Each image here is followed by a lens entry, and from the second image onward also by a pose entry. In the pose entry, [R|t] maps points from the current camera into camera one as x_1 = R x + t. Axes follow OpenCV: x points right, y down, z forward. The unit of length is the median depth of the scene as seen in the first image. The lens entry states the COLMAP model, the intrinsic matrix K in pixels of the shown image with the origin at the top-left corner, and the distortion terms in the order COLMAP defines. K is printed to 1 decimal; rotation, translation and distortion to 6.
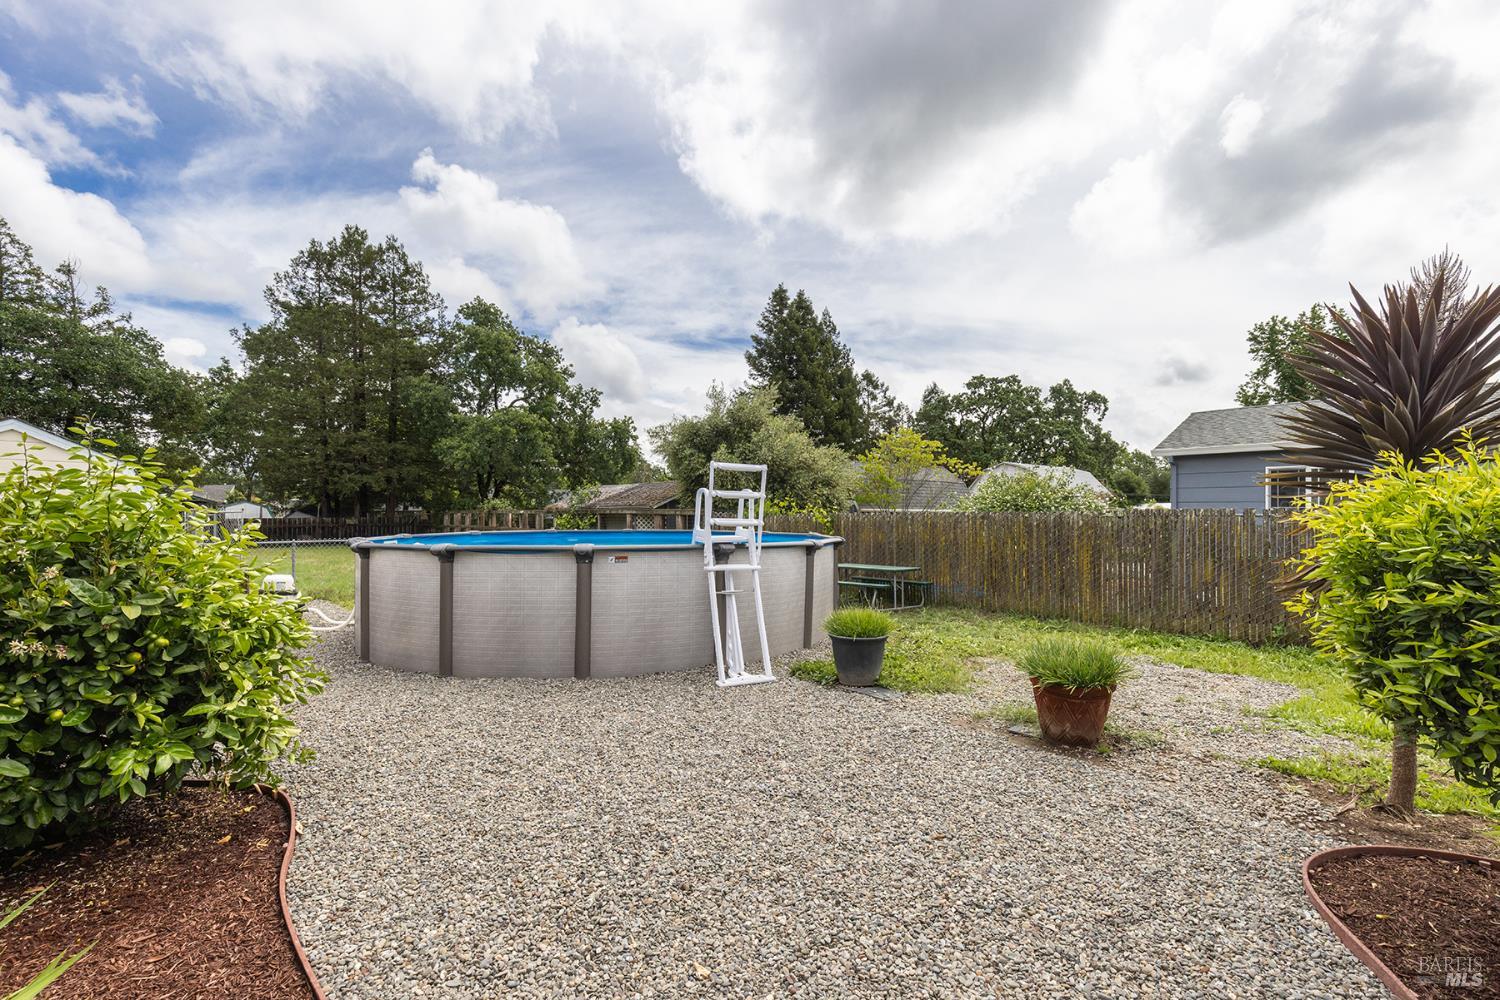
lens RADIAL K [[671.0, 0, 751.7], [0, 671.0, 522.8], [0, 0, 1]] dist [0.010673, 0.001054]
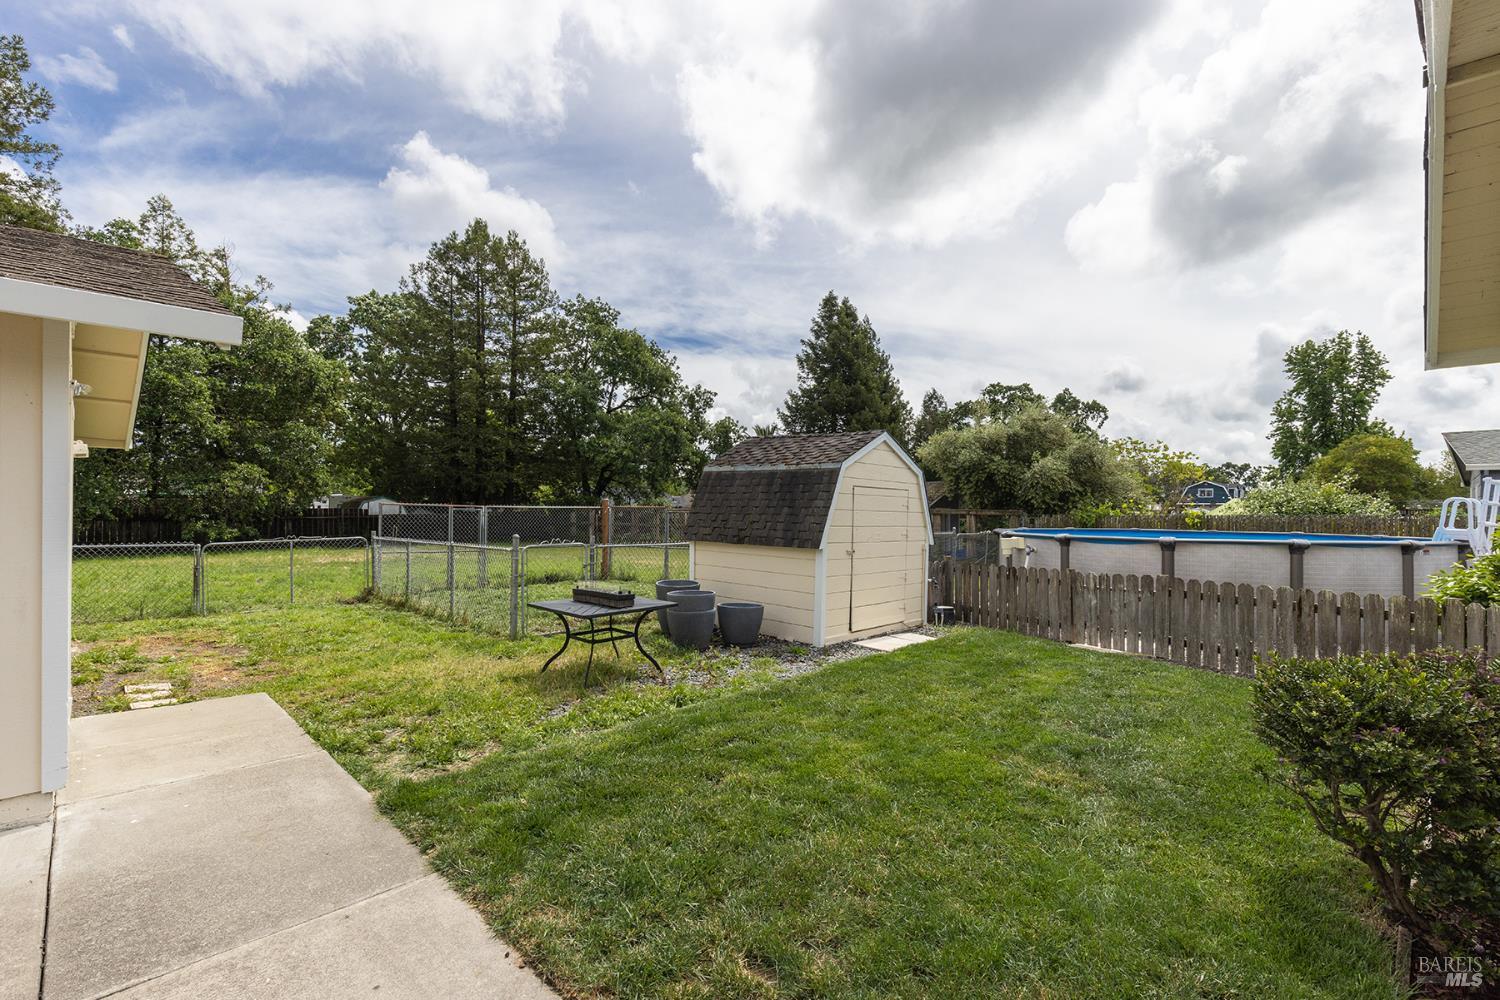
lens RADIAL K [[671.0, 0, 743.6], [0, 671.0, 504.8], [0, 0, 1]] dist [0.010673, 0.001054]
pose [[0.994649, 0.008170, 0.102986, -0.161059], [-0.005544, 0.999653, -0.025759, 0.001817], [-0.103160, 0.025050, 0.994349, -0.009702]]
